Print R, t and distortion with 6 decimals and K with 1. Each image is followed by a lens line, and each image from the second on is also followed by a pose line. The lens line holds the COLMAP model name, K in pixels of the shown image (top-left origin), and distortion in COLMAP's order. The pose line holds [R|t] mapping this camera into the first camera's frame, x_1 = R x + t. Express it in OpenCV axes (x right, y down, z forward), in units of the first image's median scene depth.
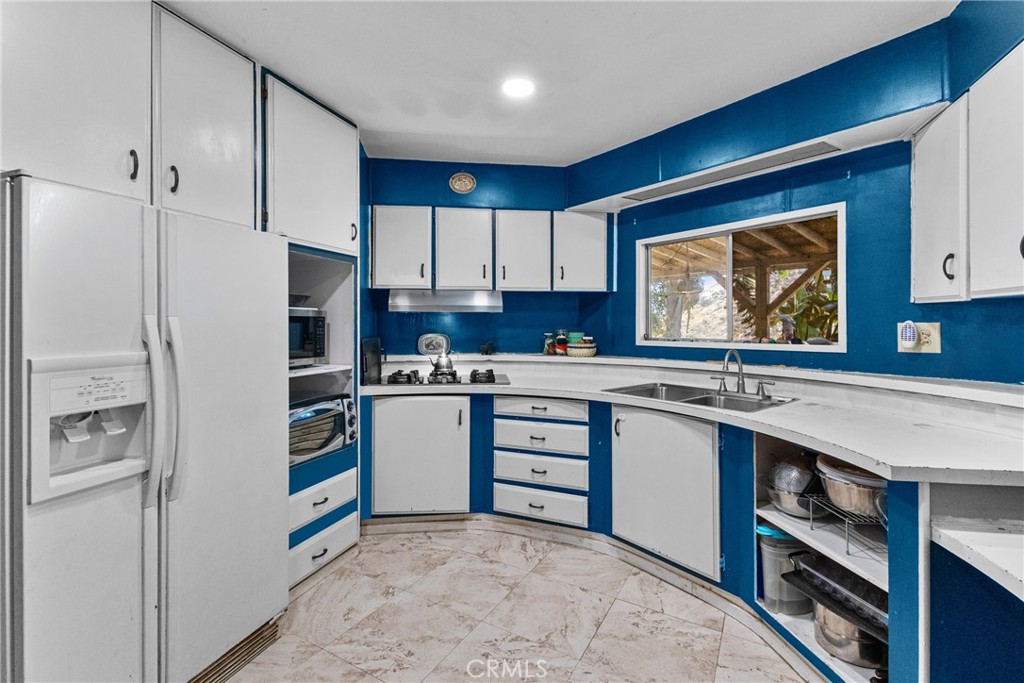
lens RADIAL K [[453.1, 0, 512.7], [0, 453.1, 325.1], [0, 0, 1]] dist [0.002851, -0.000013]
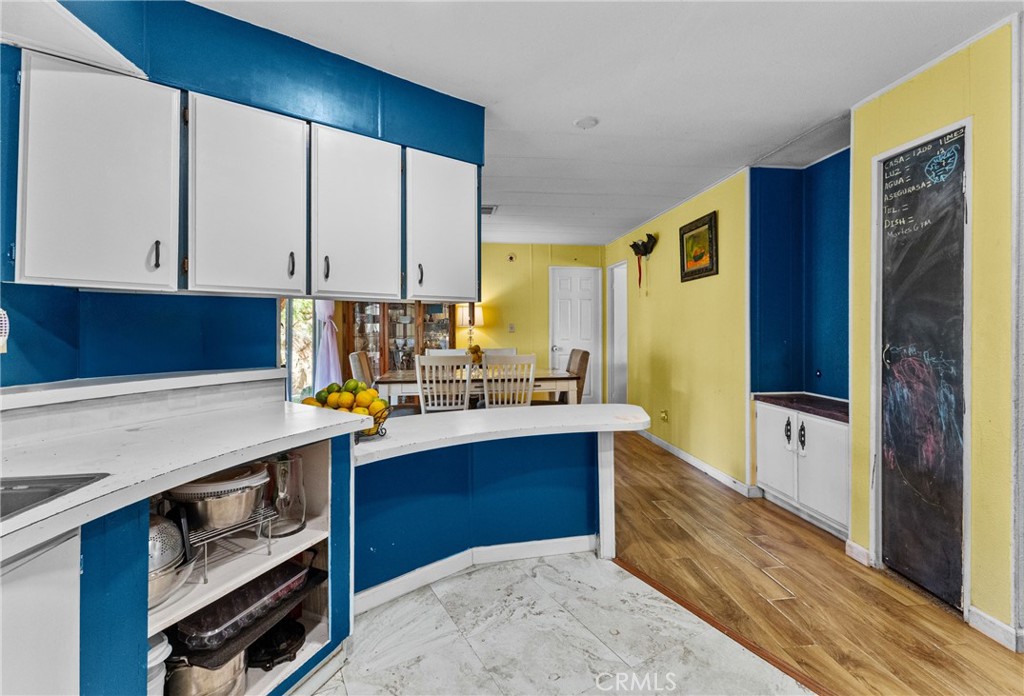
lens RADIAL K [[452.9, 0, 510.2], [0, 452.9, 328.9], [0, 0, 1]] dist [-0.000294, -0.000011]
pose [[-0.851756, 0.003545, 0.523926, -0.119470], [0.004772, 0.999988, 0.000991, 0.021092], [-0.523917, 0.003344, -0.851763, 0.980708]]
